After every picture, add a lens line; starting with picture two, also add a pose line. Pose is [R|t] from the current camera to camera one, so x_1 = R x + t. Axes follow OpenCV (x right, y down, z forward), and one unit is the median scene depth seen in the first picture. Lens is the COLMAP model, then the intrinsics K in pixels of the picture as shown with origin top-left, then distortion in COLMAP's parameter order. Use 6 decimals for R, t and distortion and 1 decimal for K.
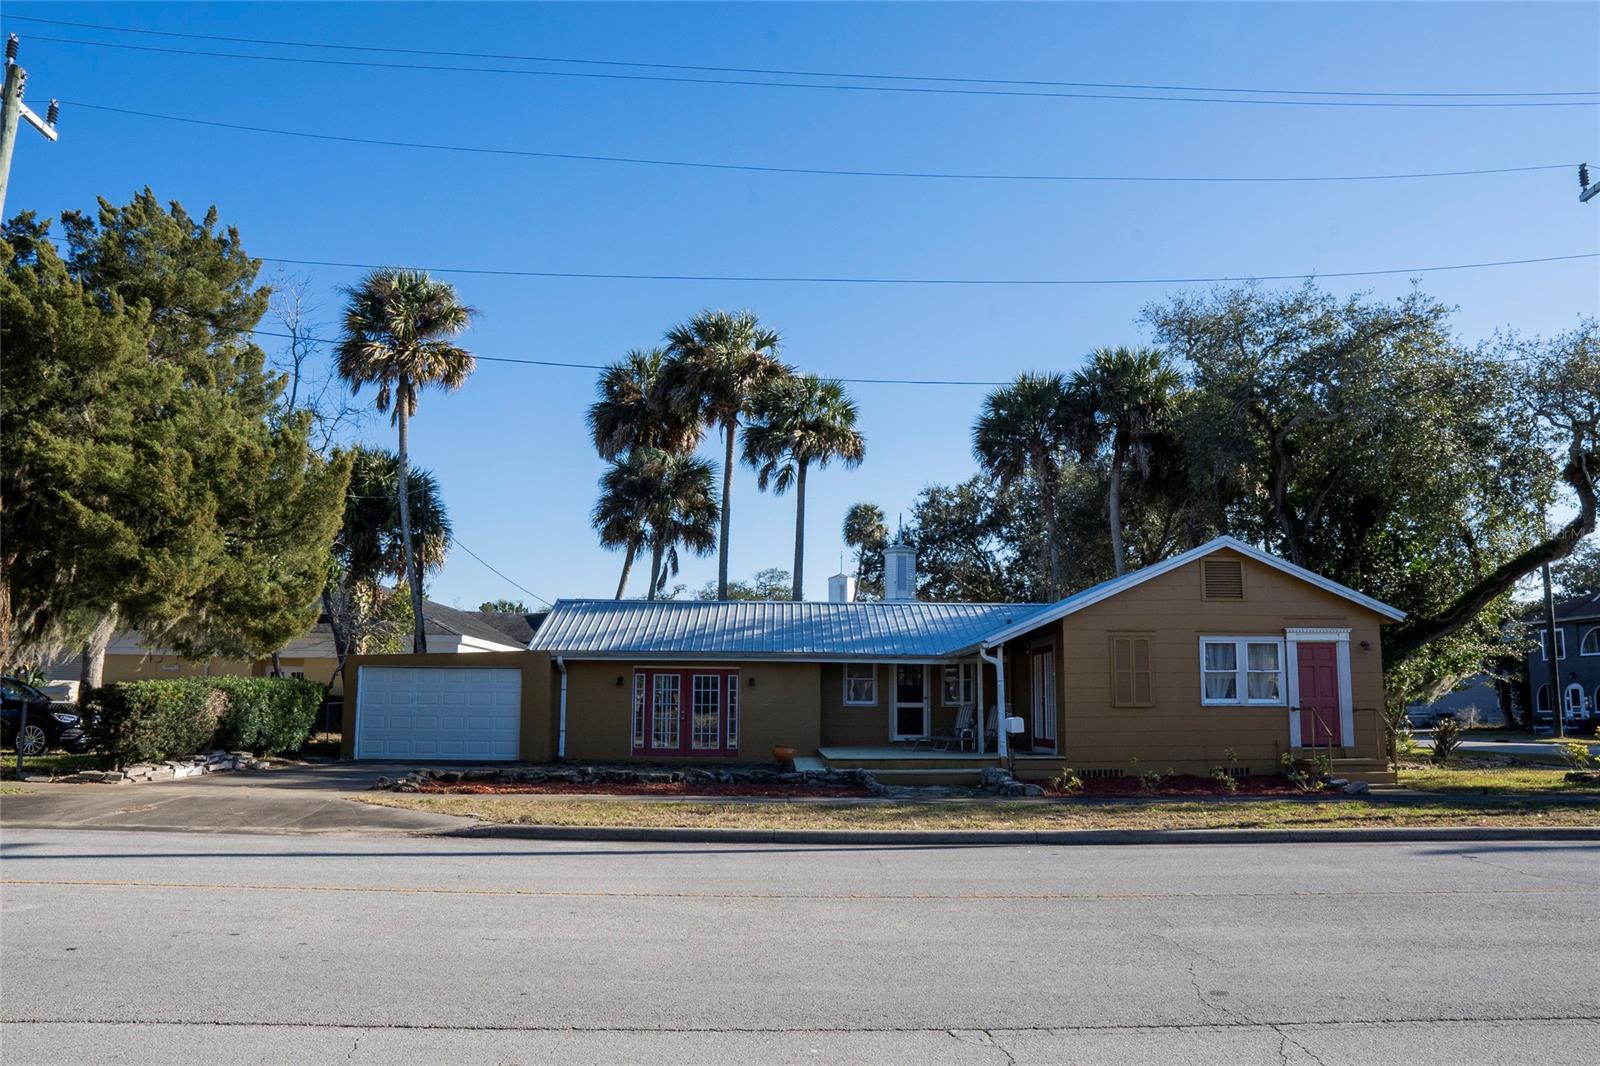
lens RADIAL K [[1139.6, 0, 809.0], [0, 1139.6, 535.3], [0, 0, 1]] dist [-0.115285, 0.088935]
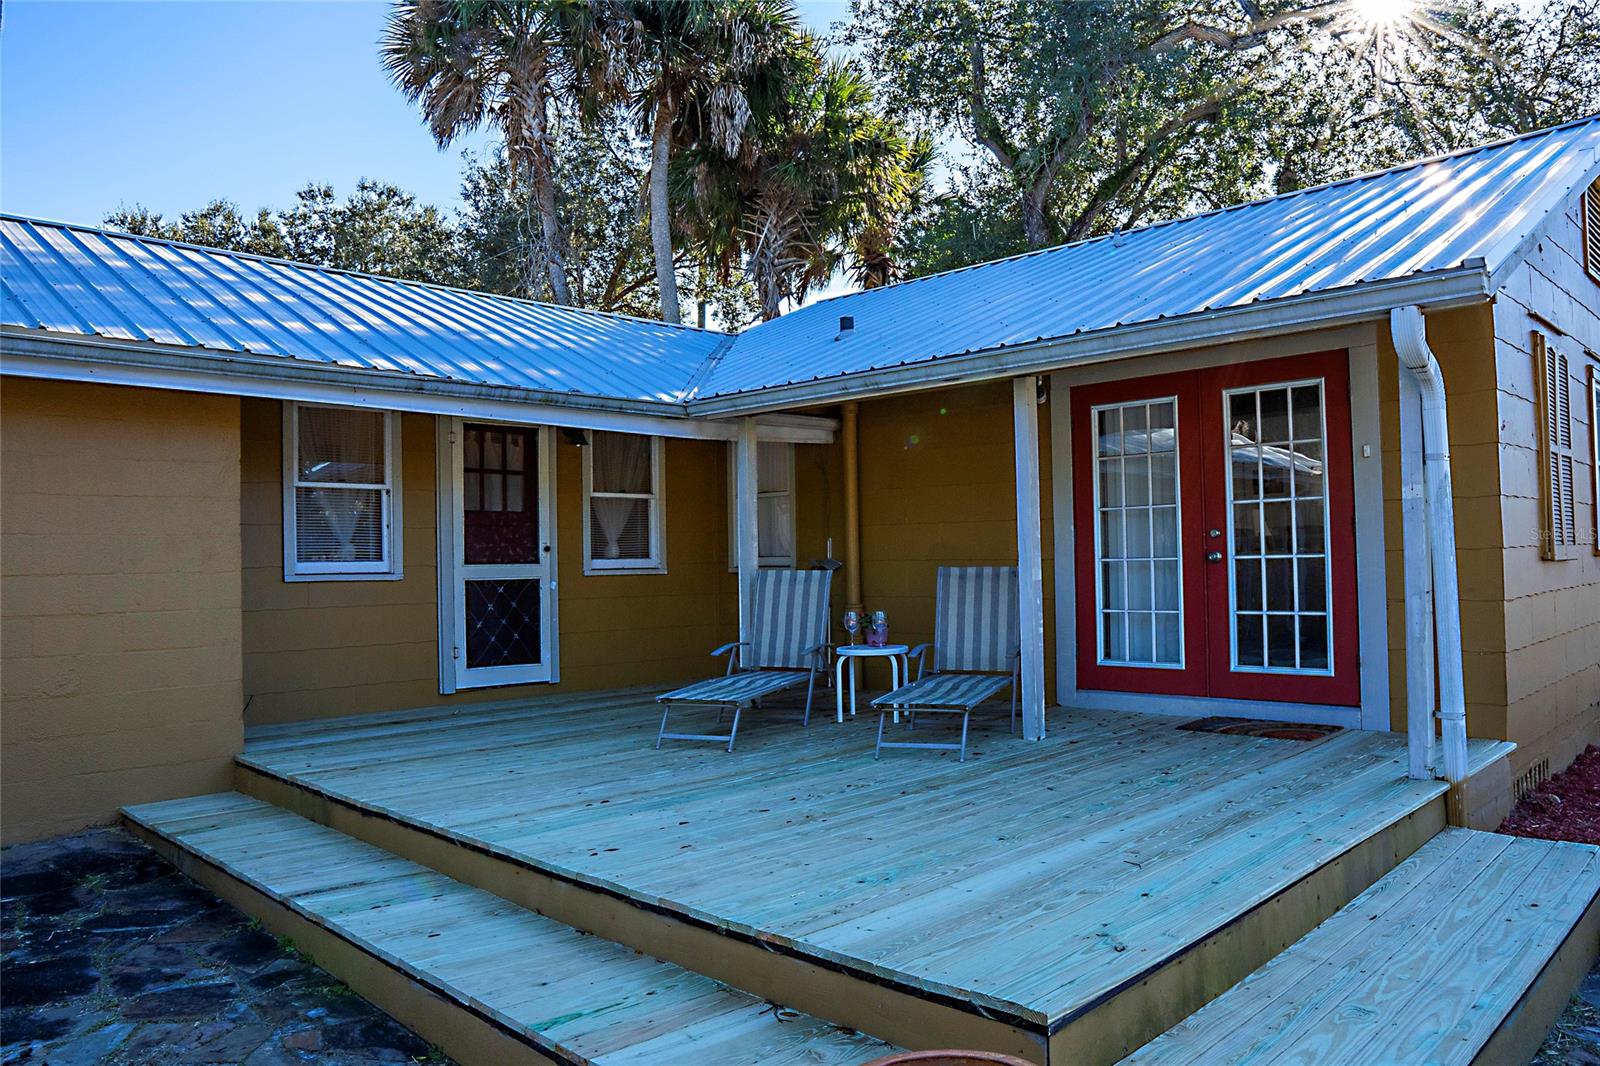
lens RADIAL K [[1139.6, 0, 809.0], [0, 1139.6, 535.3], [0, 0, 1]] dist [-0.115285, 0.088935]
pose [[0.755477, -0.005615, 0.655152, -0.049492], [-0.082800, 0.991127, 0.103974, 0.105680], [-0.649922, -0.132796, 0.748309, 0.750909]]
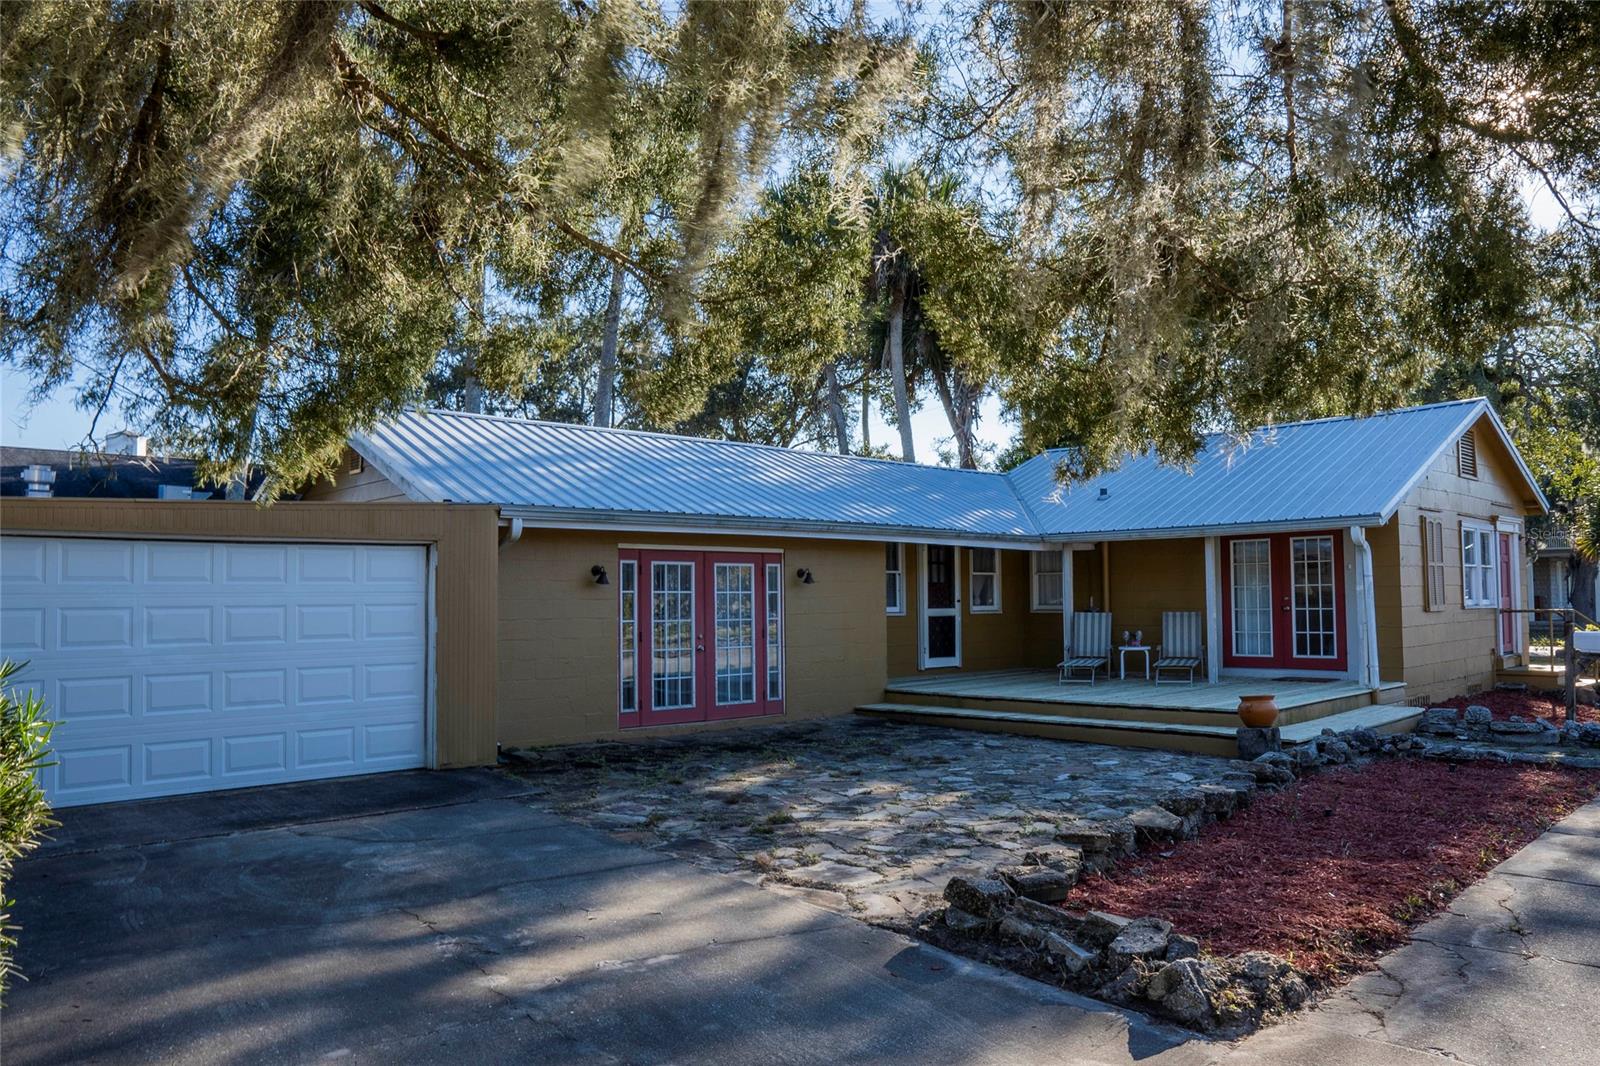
lens RADIAL K [[1139.6, 0, 809.0], [0, 1139.6, 535.3], [0, 0, 1]] dist [-0.115285, 0.088935]
pose [[0.775477, 0.023175, 0.630950, -0.383146], [-0.089324, 0.993302, 0.073300, 0.070156], [-0.625025, -0.113202, 0.772353, 0.586299]]
